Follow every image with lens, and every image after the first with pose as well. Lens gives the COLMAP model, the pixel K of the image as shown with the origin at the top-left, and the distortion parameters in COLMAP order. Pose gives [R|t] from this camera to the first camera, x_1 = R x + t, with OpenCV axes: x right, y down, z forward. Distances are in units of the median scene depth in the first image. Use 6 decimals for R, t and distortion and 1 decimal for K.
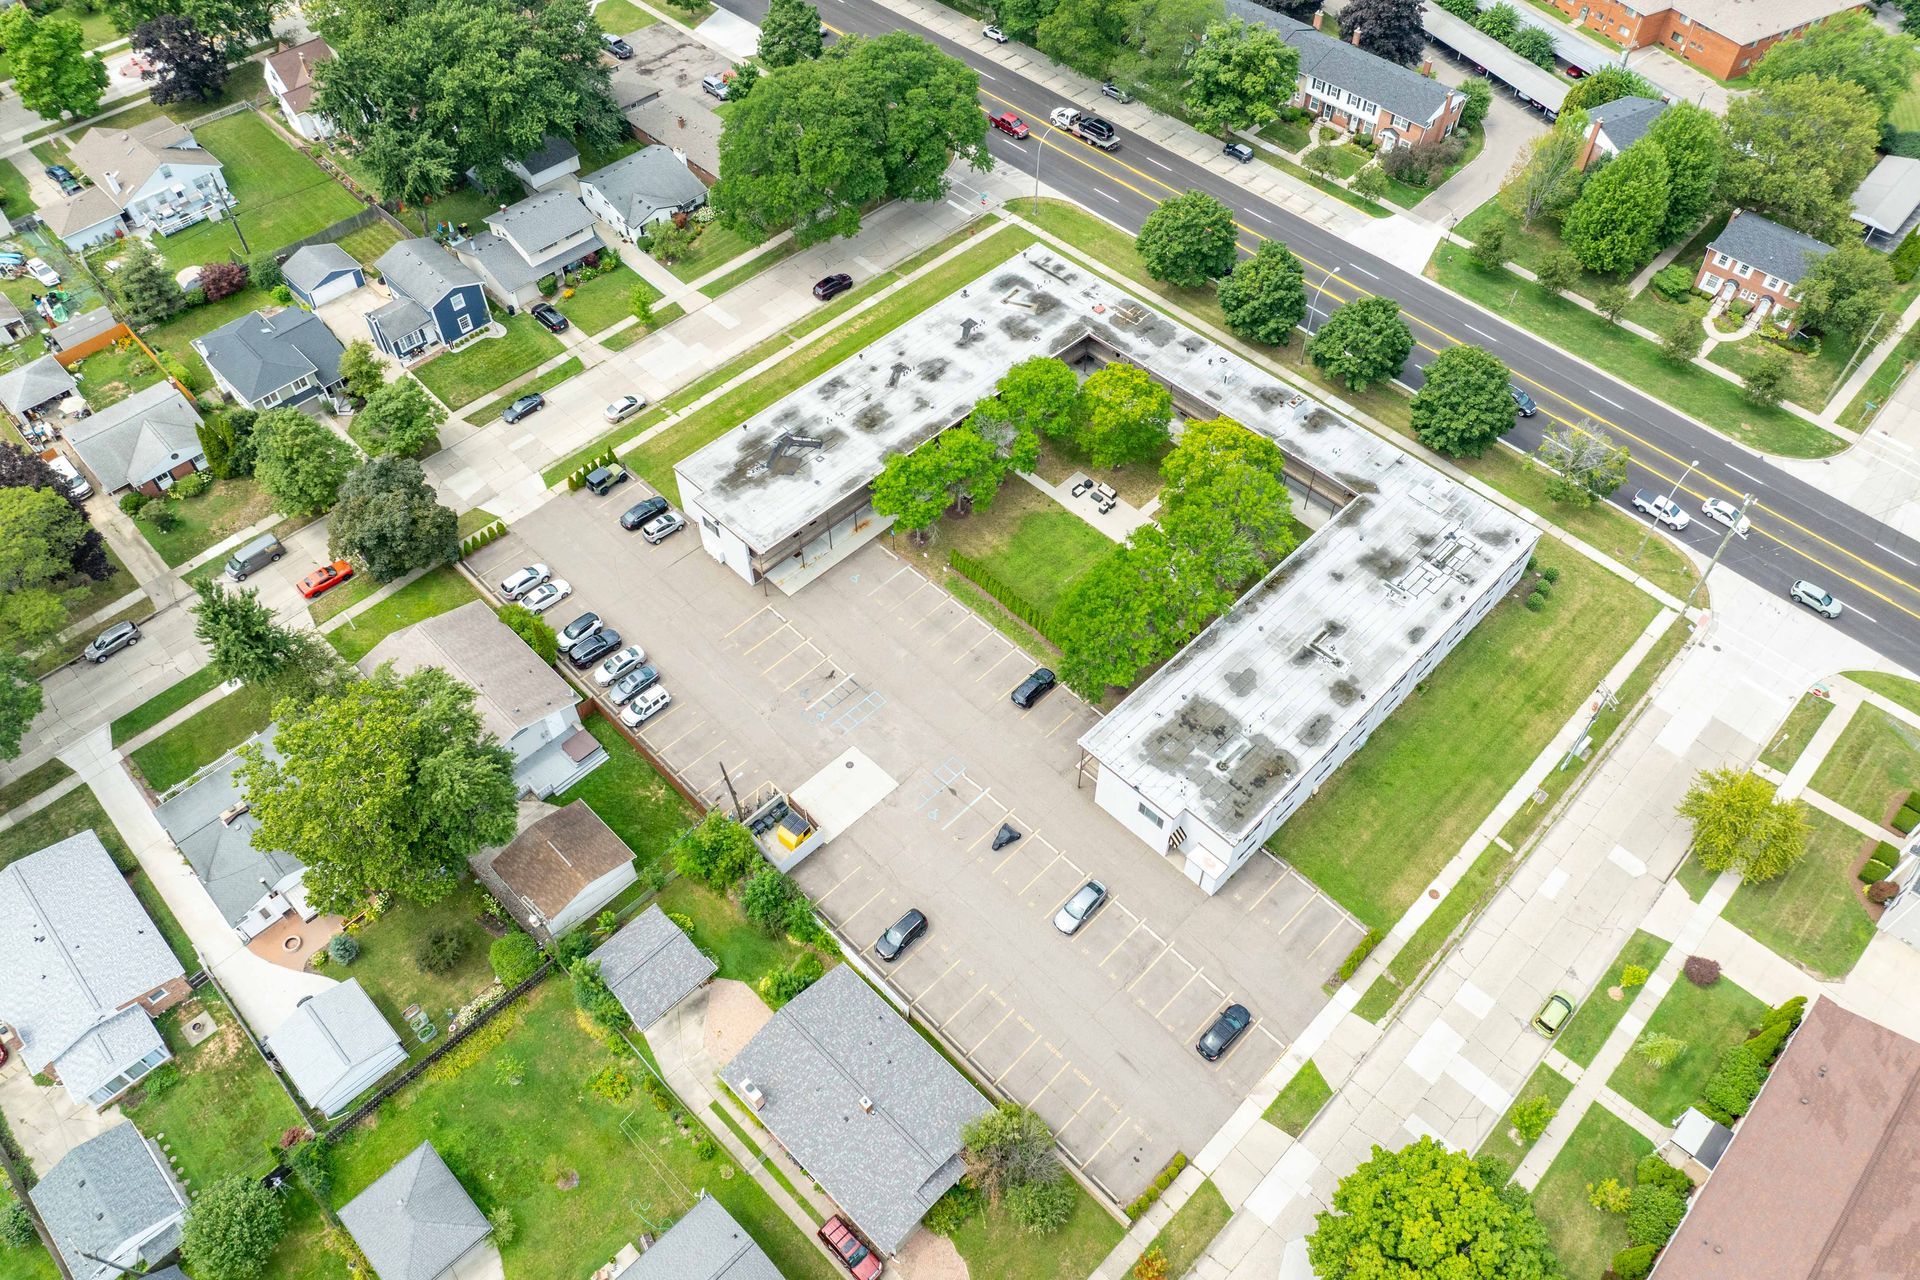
lens RADIAL K [[1339.1, 0, 961.1], [0, 1339.1, 625.2], [0, 0, 1]] dist [-0.048235, 0.012878]
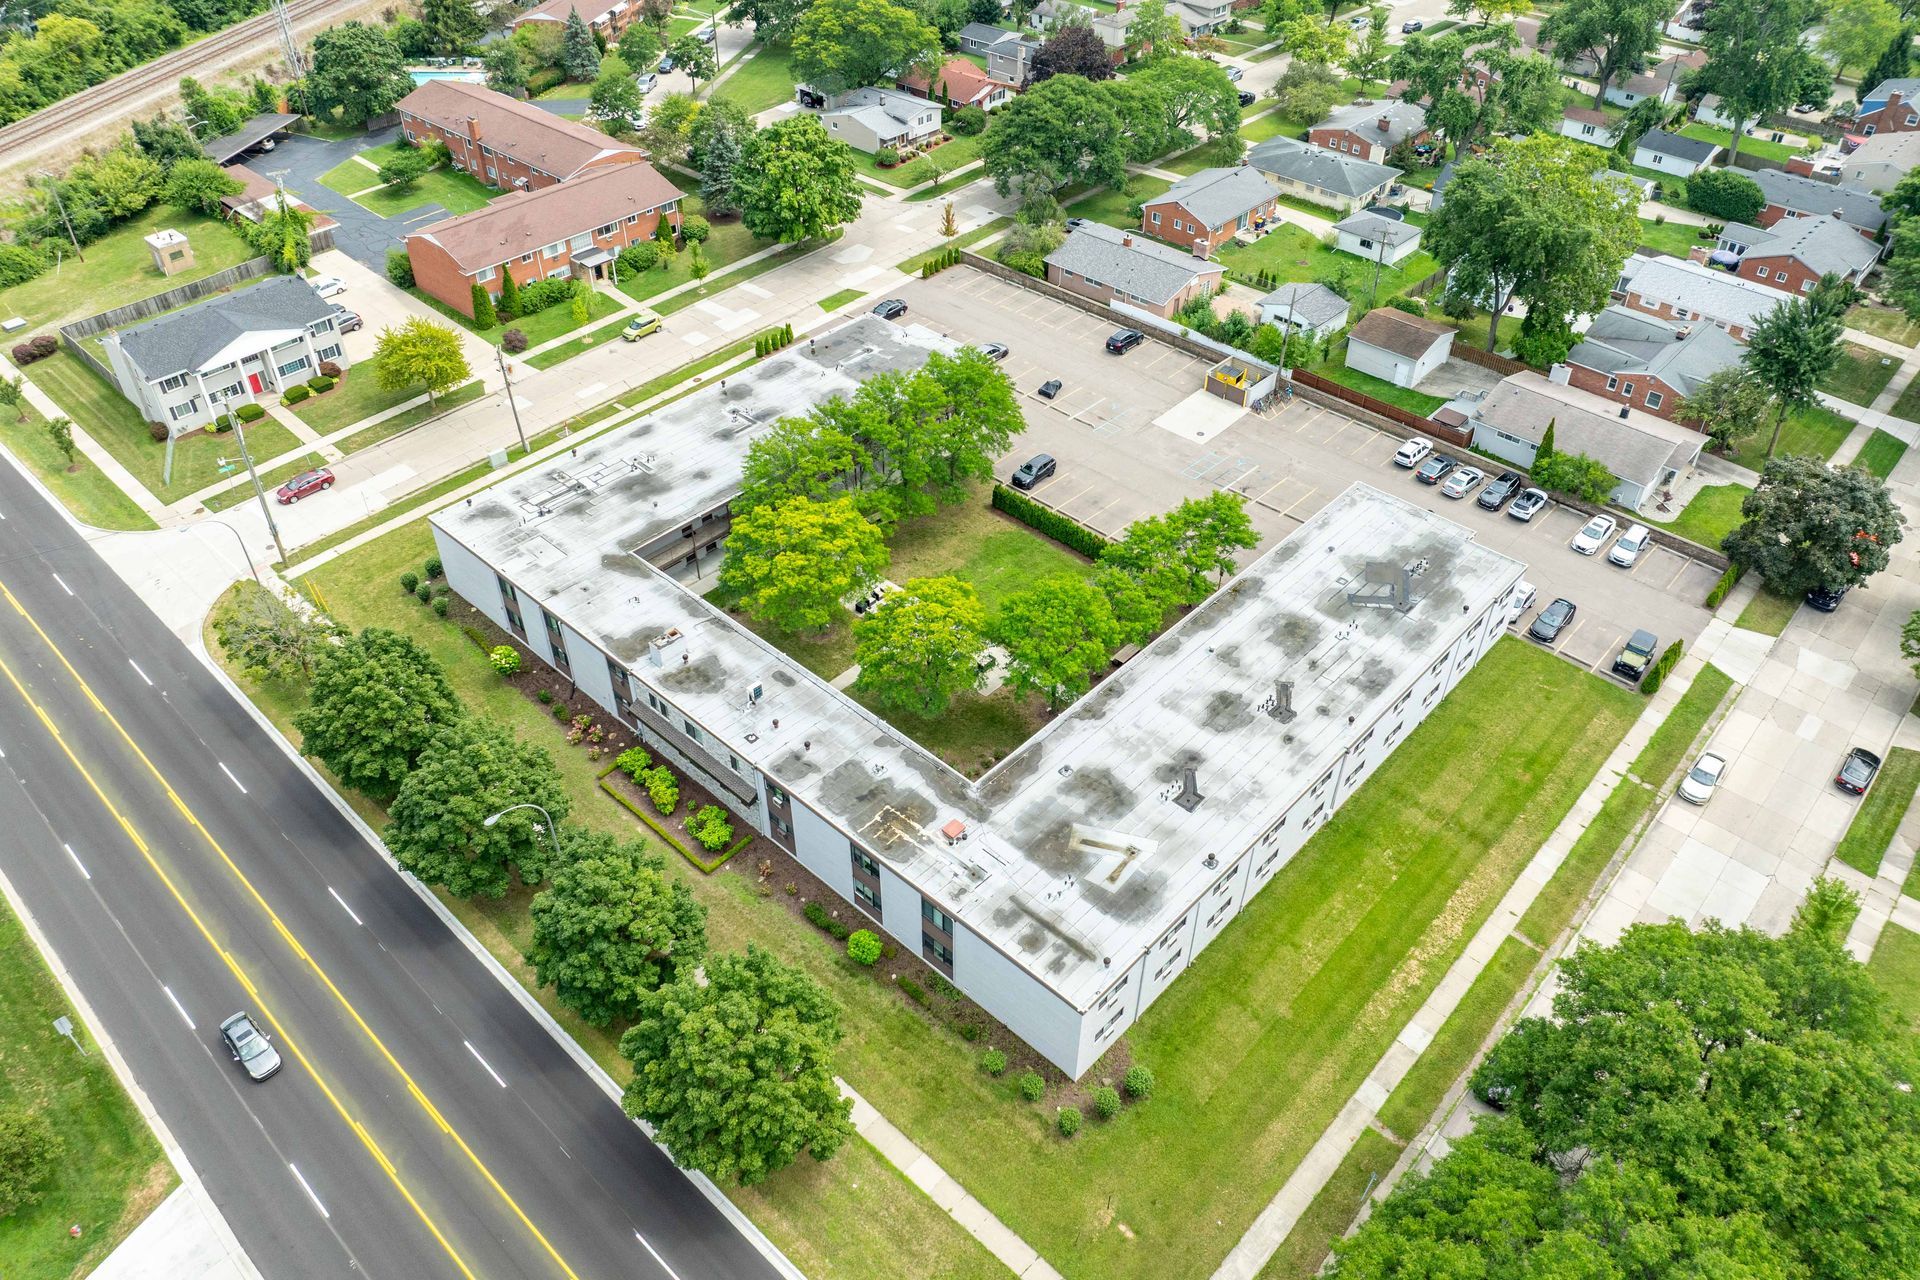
lens RADIAL K [[1339.1, 0, 965.5], [0, 1339.1, 628.5], [0, 0, 1]] dist [-0.048235, 0.012878]
pose [[-0.999297, 0.021520, -0.030691, 0.121363], [-0.030855, -0.007302, 0.999497, -0.825015], [0.021285, 0.999742, 0.007961, 0.978067]]
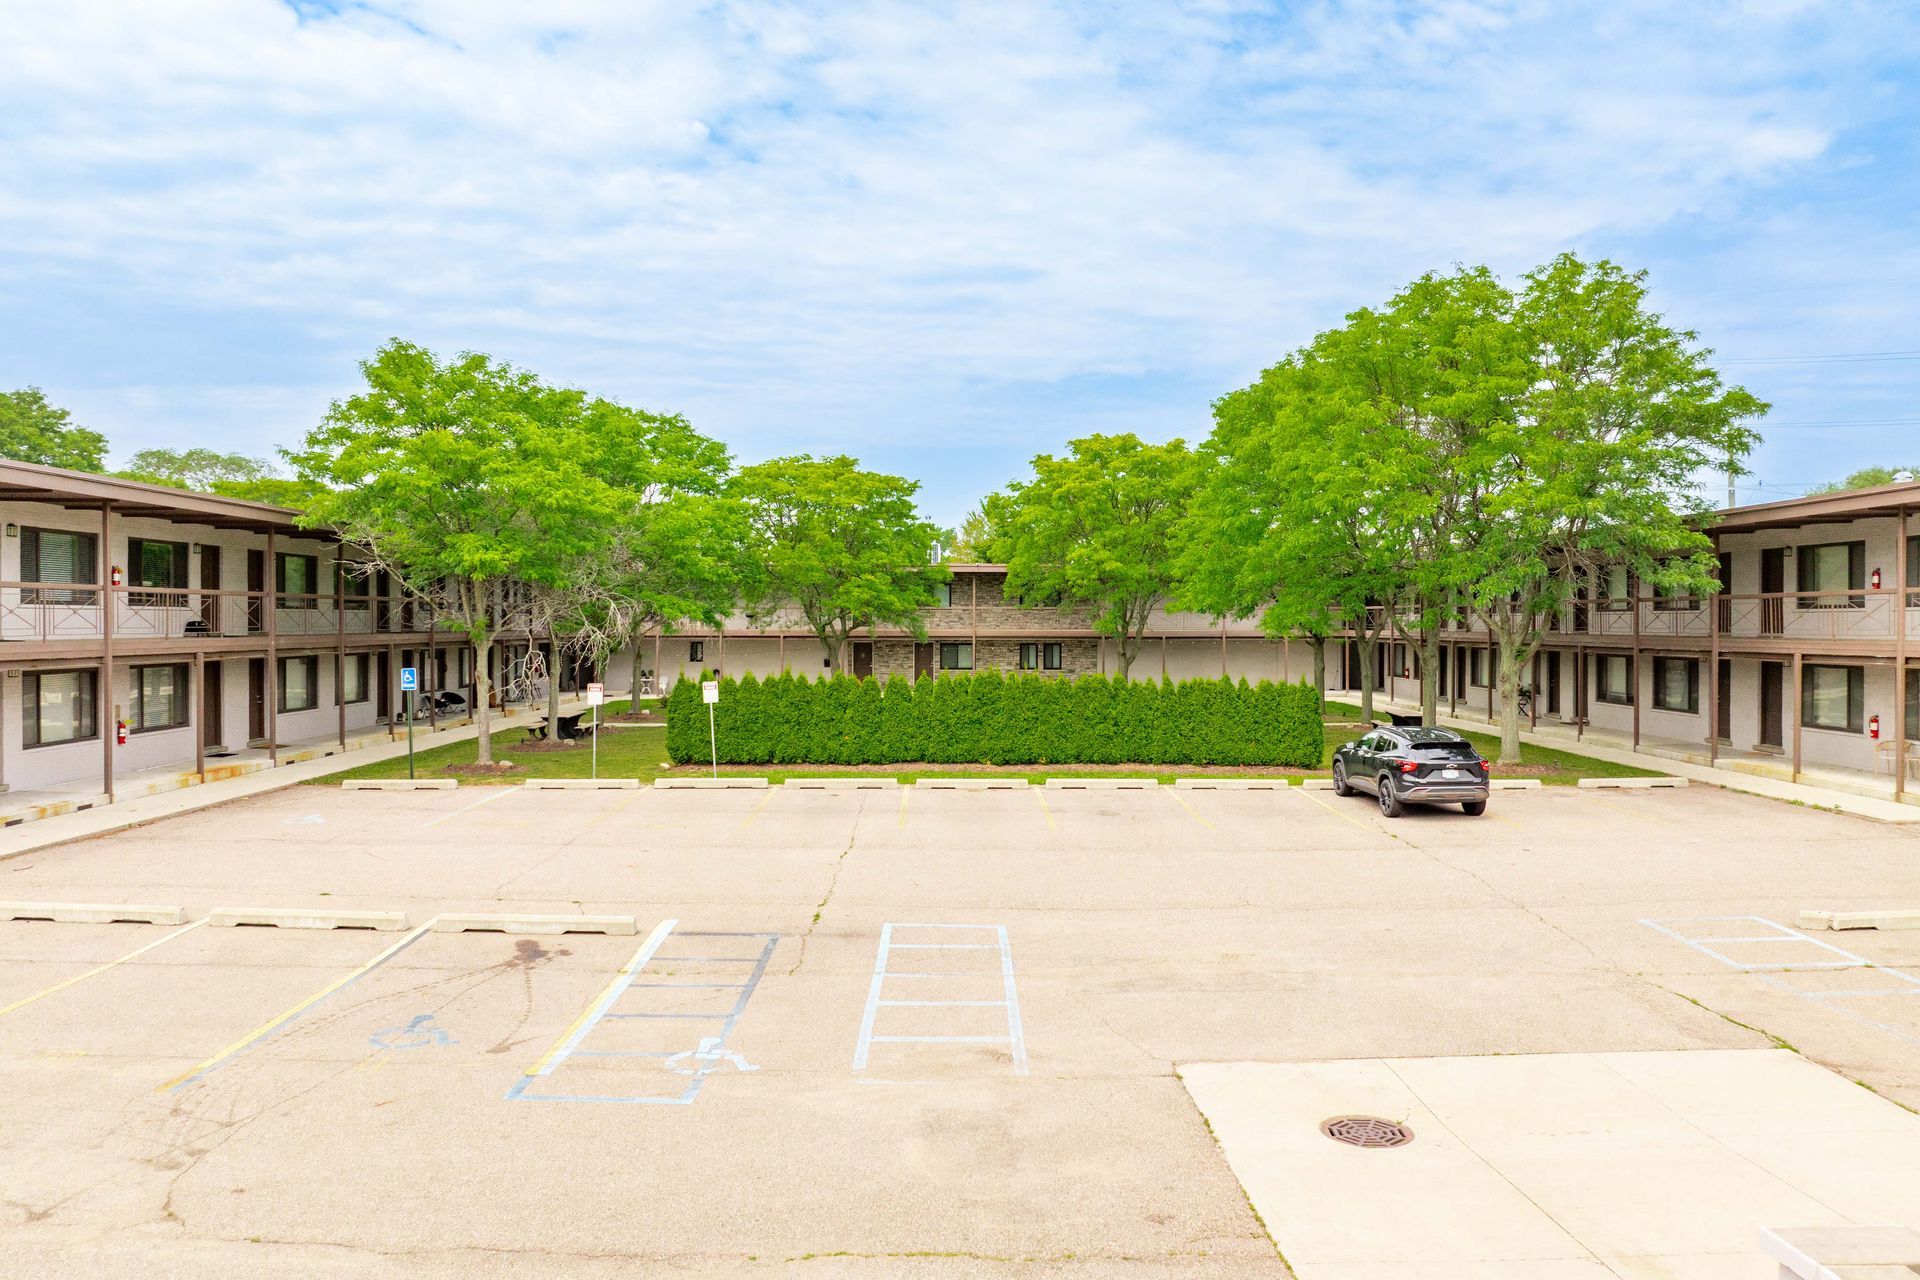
lens RADIAL K [[1339.1, 0, 958.0], [0, 1339.1, 632.1], [0, 0, 1]] dist [-0.048235, 0.012878]
pose [[0.695076, -0.010270, 0.718863, -0.145256], [0.557007, 0.639876, -0.529434, 0.098570], [-0.454546, 0.768409, 0.450483, 0.807489]]
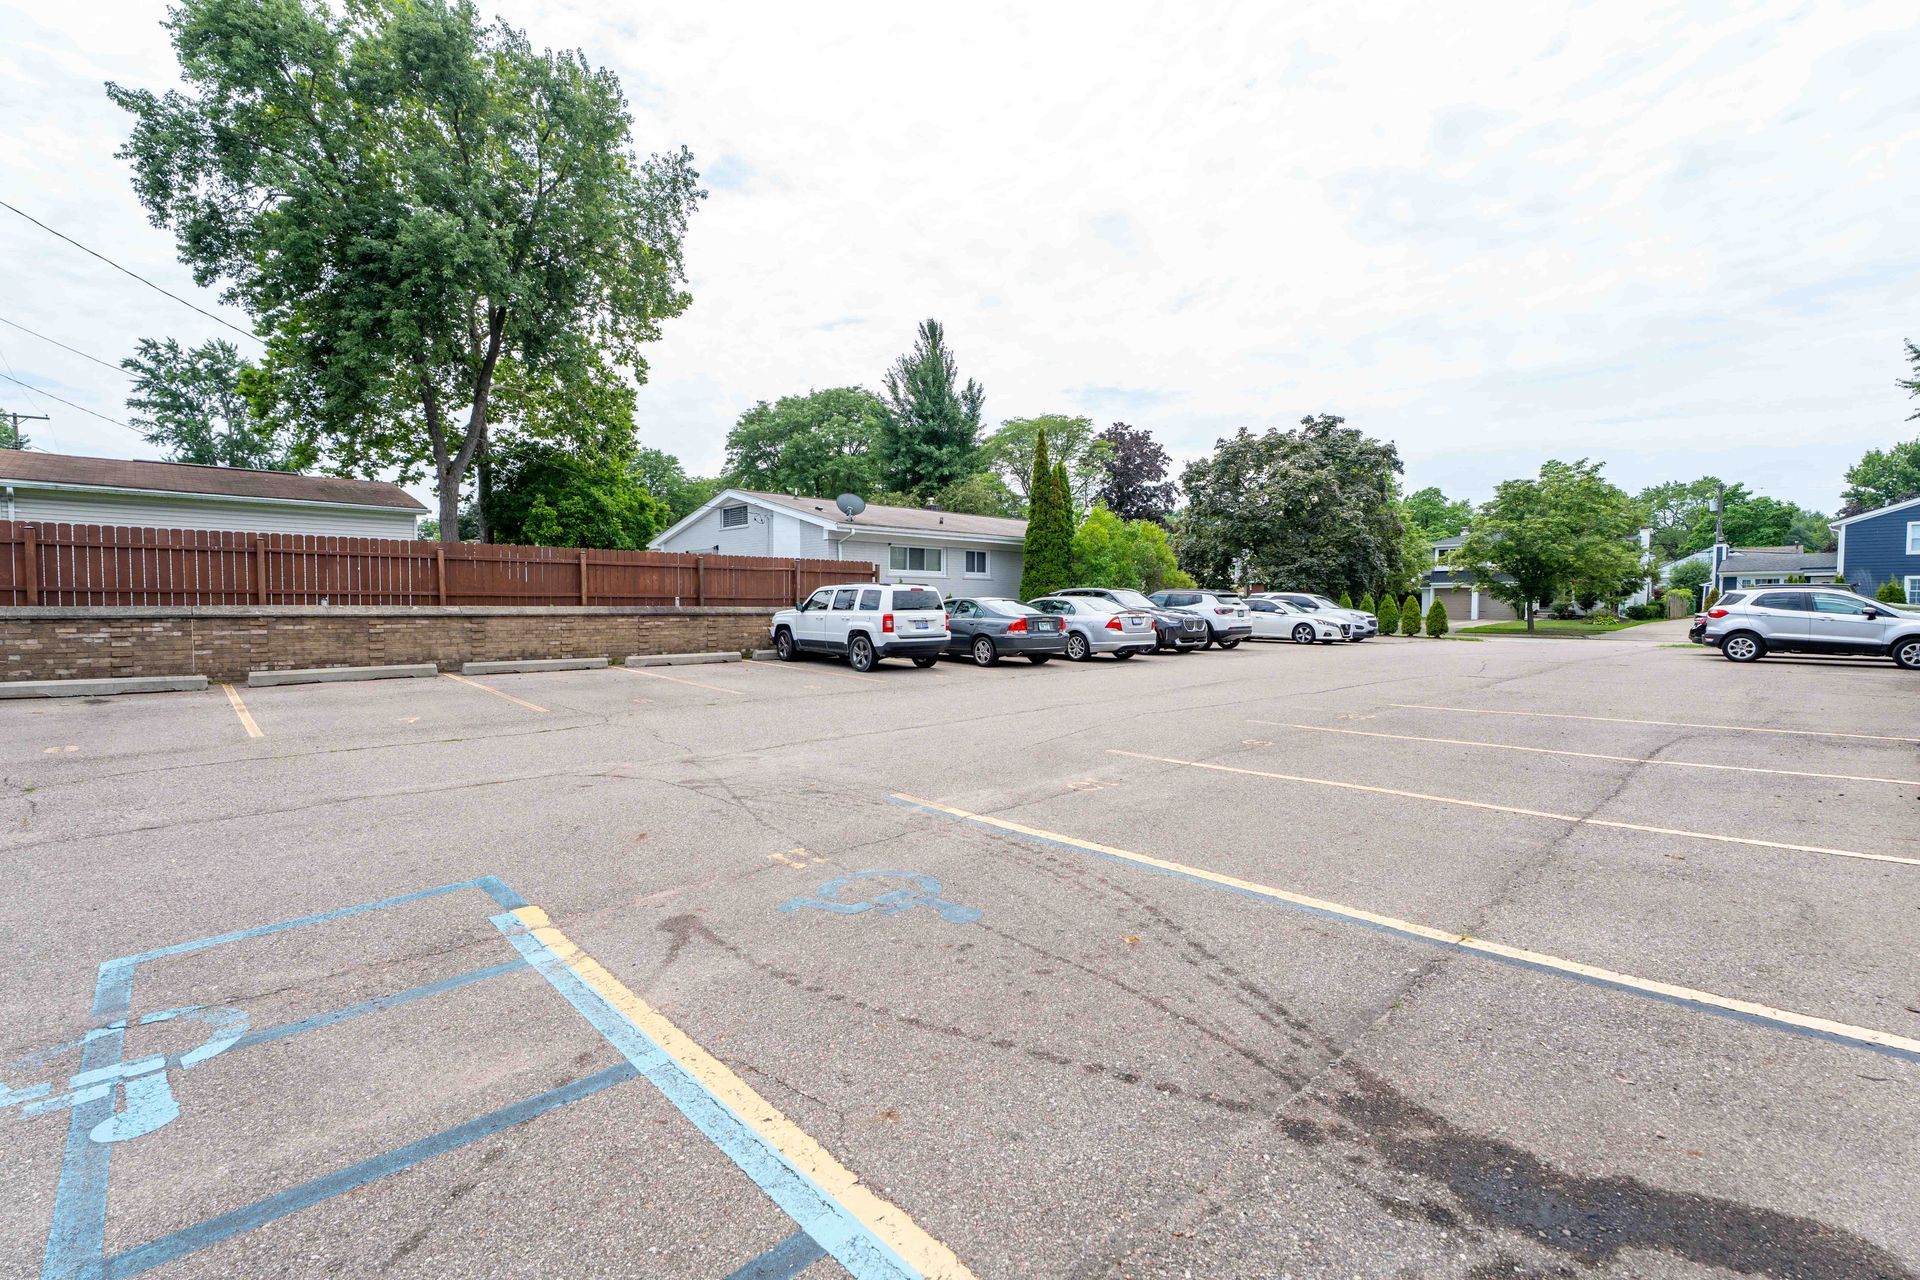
lens RADIAL K [[843.8, 0, 960.7], [0, 843.8, 633.5], [0, 0, 1]] dist [0.001728, -0.000750]
pose [[-0.023097, 0.025804, -0.999400, -0.071758], [-0.774600, 0.631525, 0.034208, 0.035475], [0.632029, 0.774926, 0.005401, 0.883131]]
